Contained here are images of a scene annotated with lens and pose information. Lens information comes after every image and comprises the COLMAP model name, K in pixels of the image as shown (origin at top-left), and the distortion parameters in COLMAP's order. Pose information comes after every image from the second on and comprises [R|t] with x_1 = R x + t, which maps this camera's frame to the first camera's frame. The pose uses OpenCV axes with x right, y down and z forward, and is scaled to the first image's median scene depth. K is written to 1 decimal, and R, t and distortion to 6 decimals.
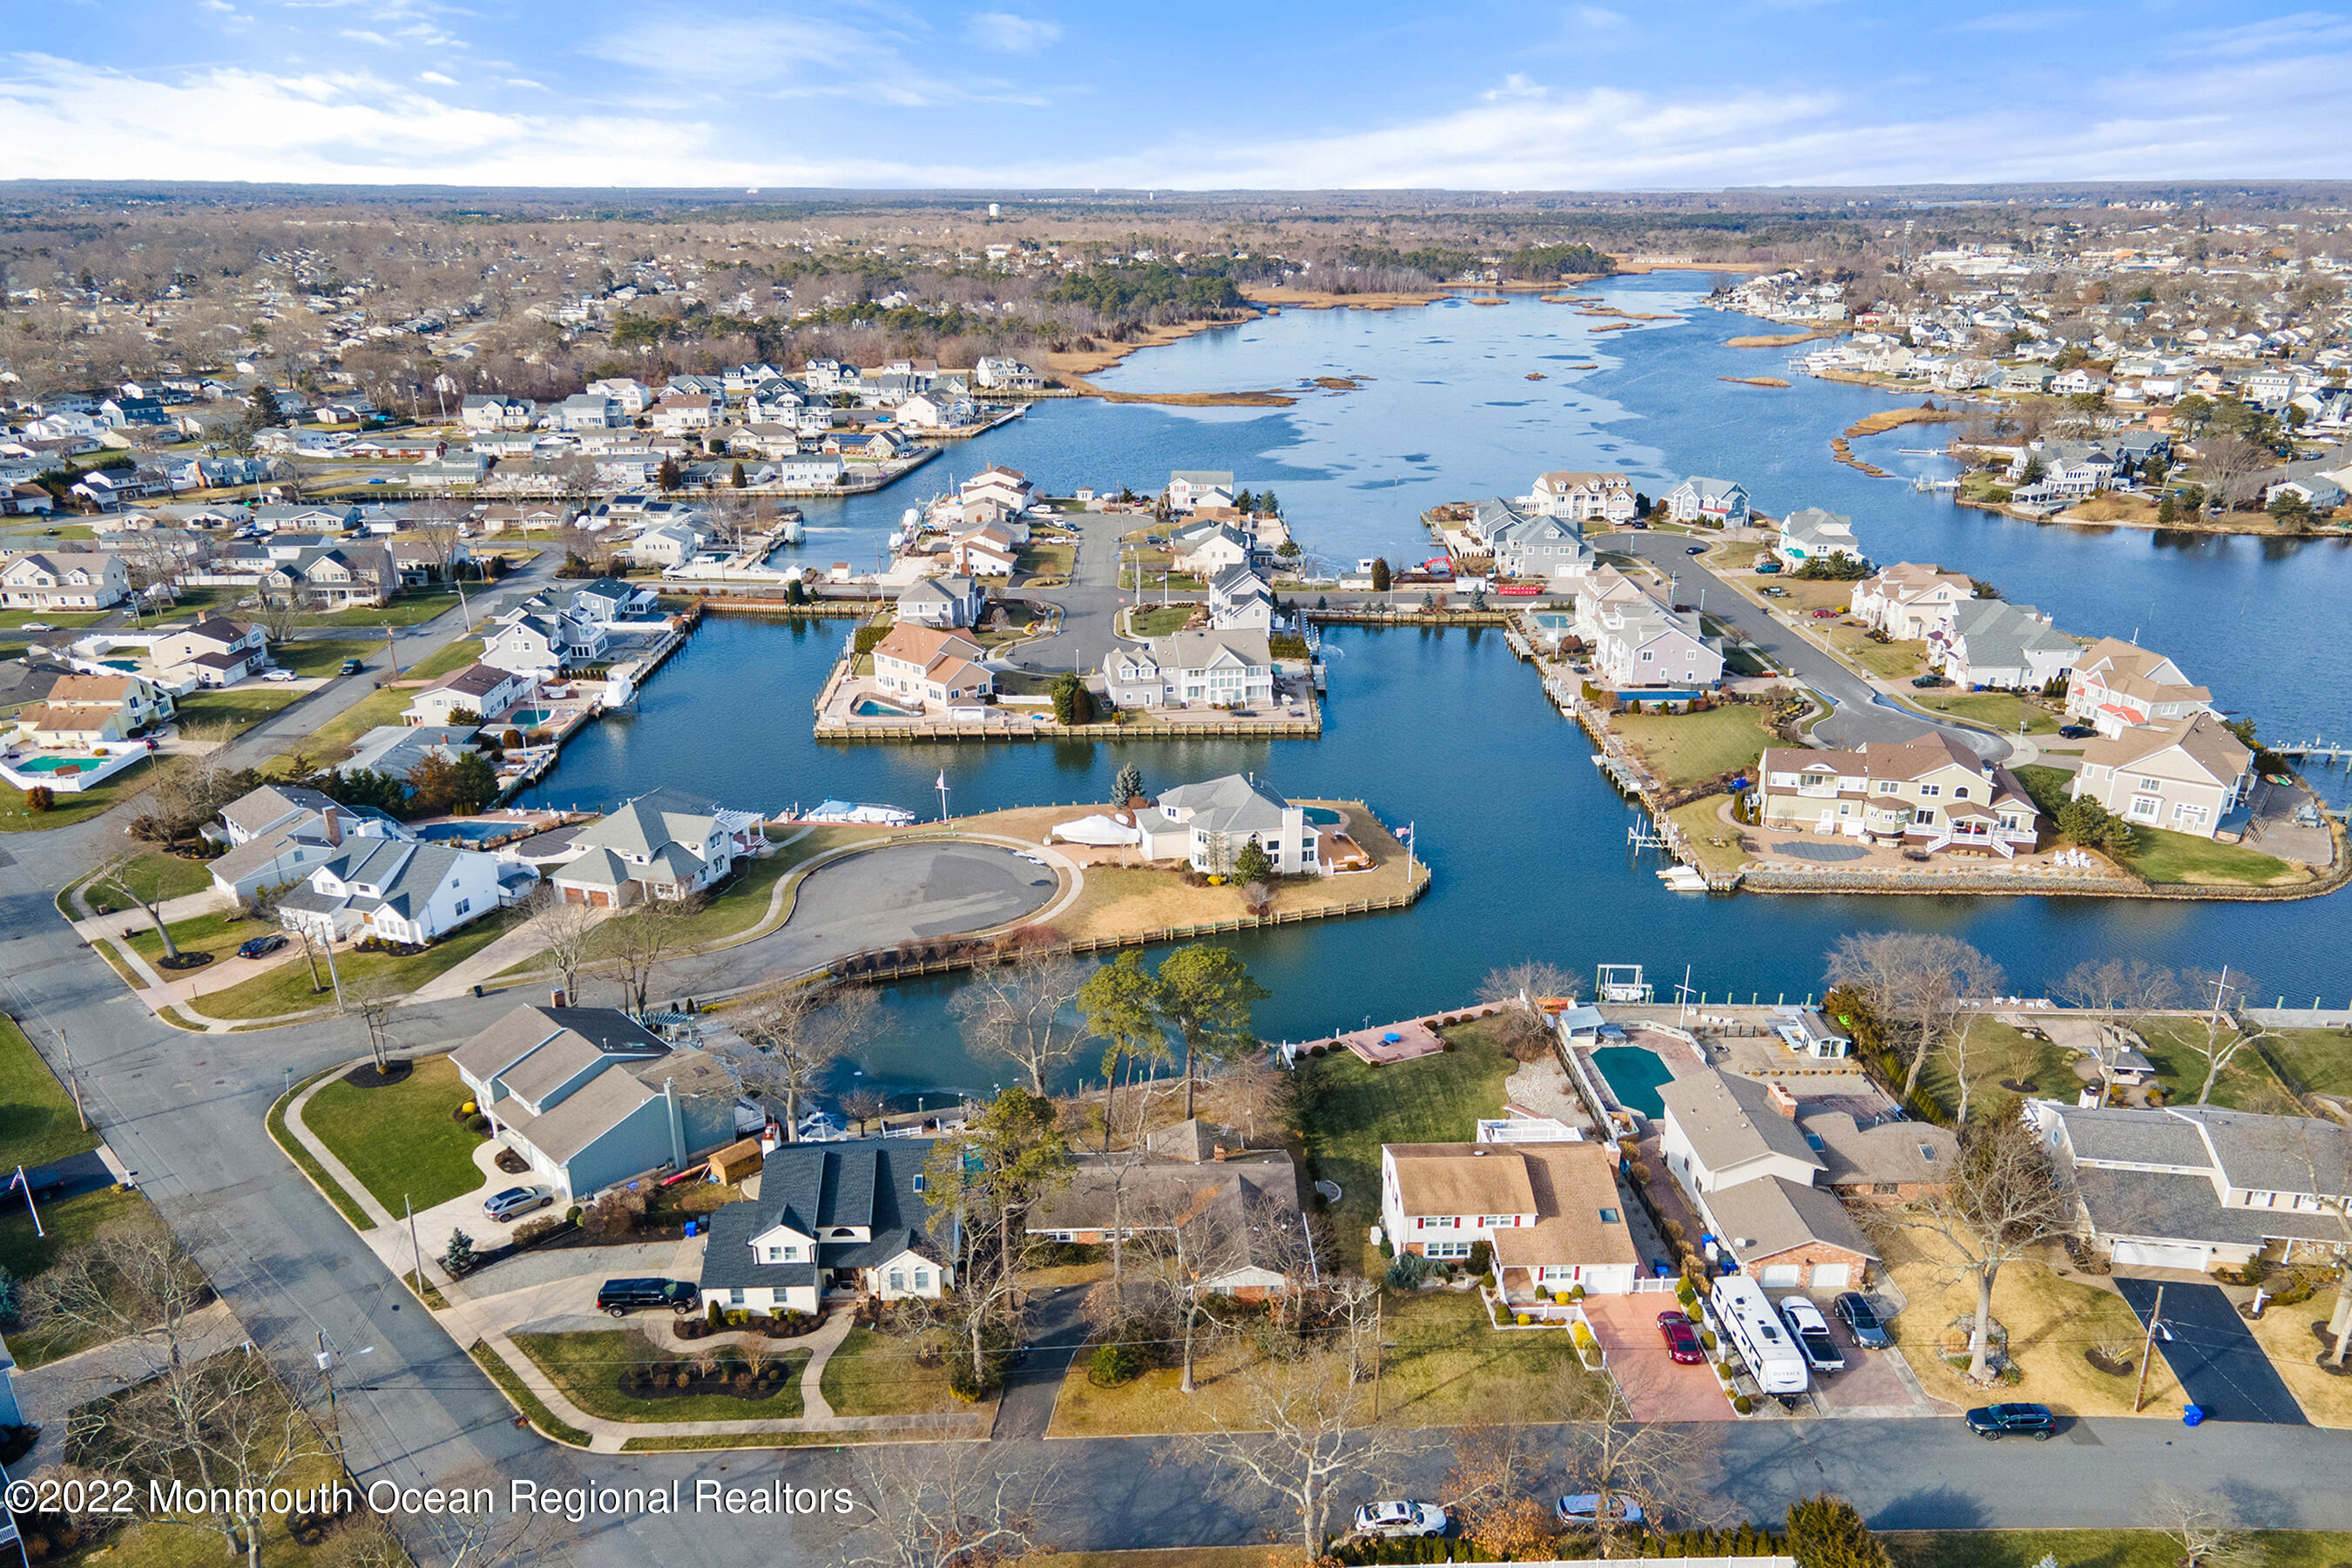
lens RADIAL K [[1596.5, 0, 1176.0], [0, 1596.5, 784.0], [0, 0, 1]] dist [0.030655, 0.002436]
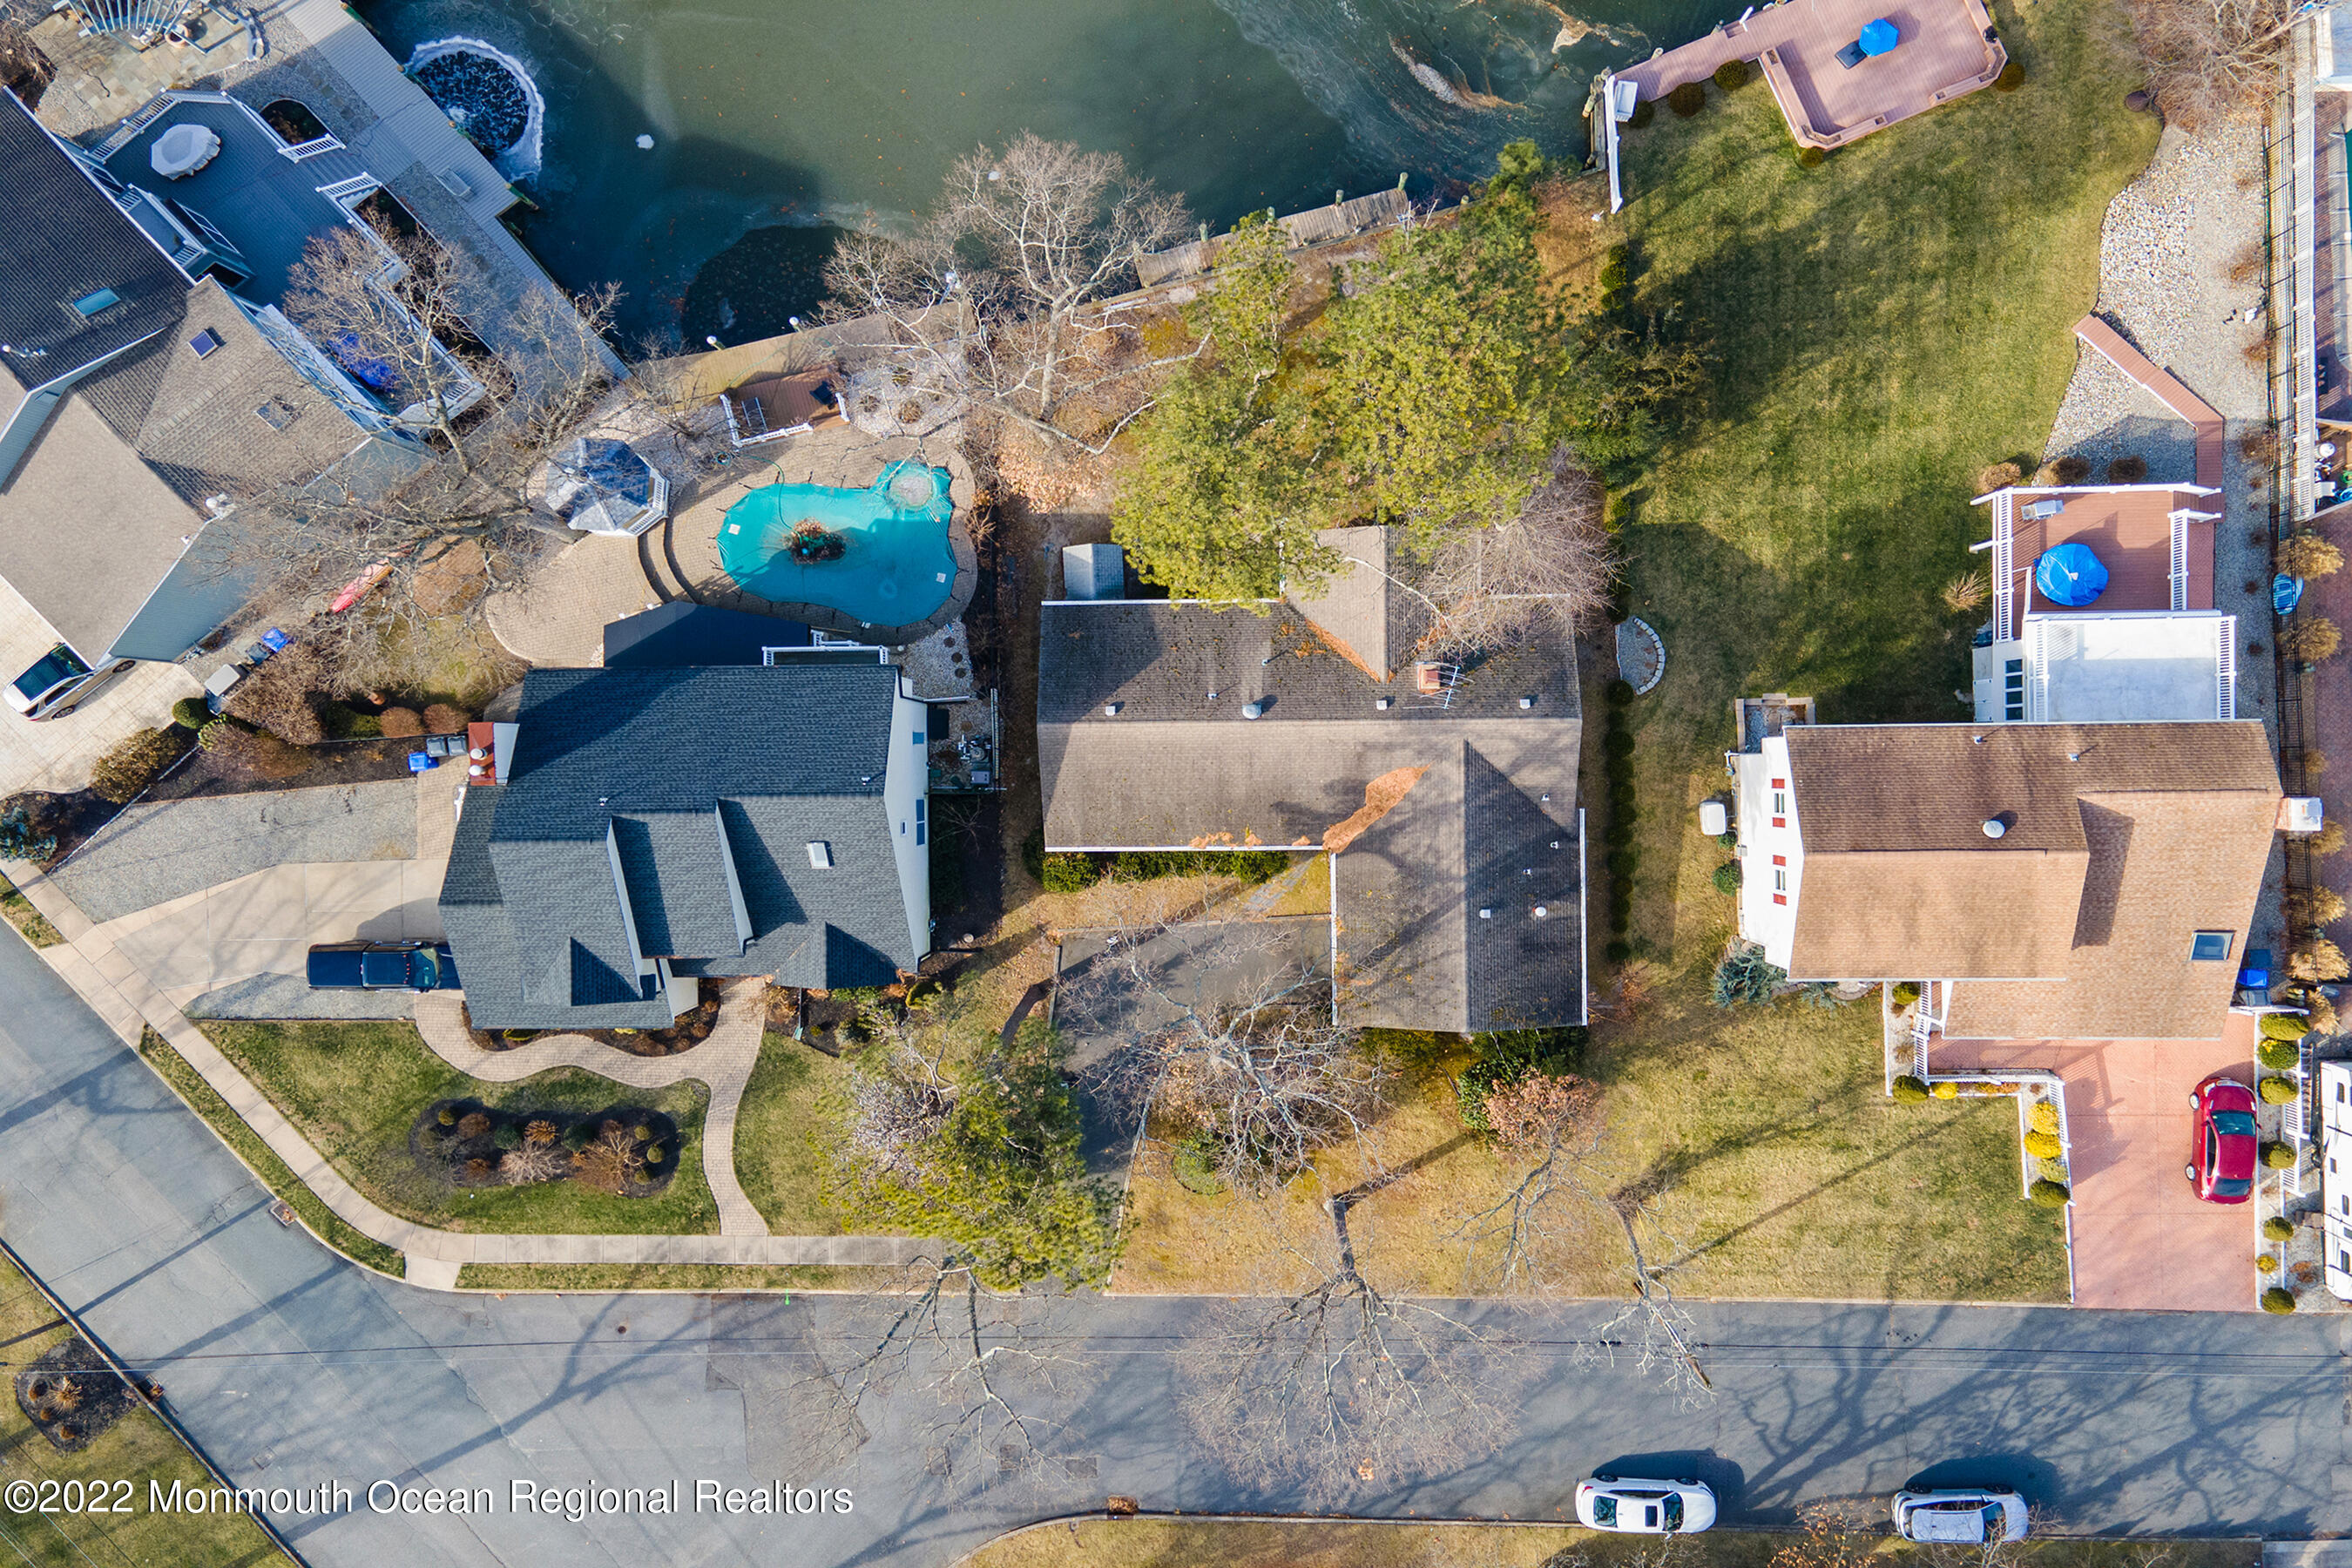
lens RADIAL K [[1596.5, 0, 1176.0], [0, 1596.5, 784.0], [0, 0, 1]] dist [0.030655, 0.002436]
pose [[0.998706, 0.030923, -0.040382, -0.032657], [0.027683, 0.335566, 0.941610, -0.244963], [0.042668, -0.941509, 0.334275, 0.930952]]
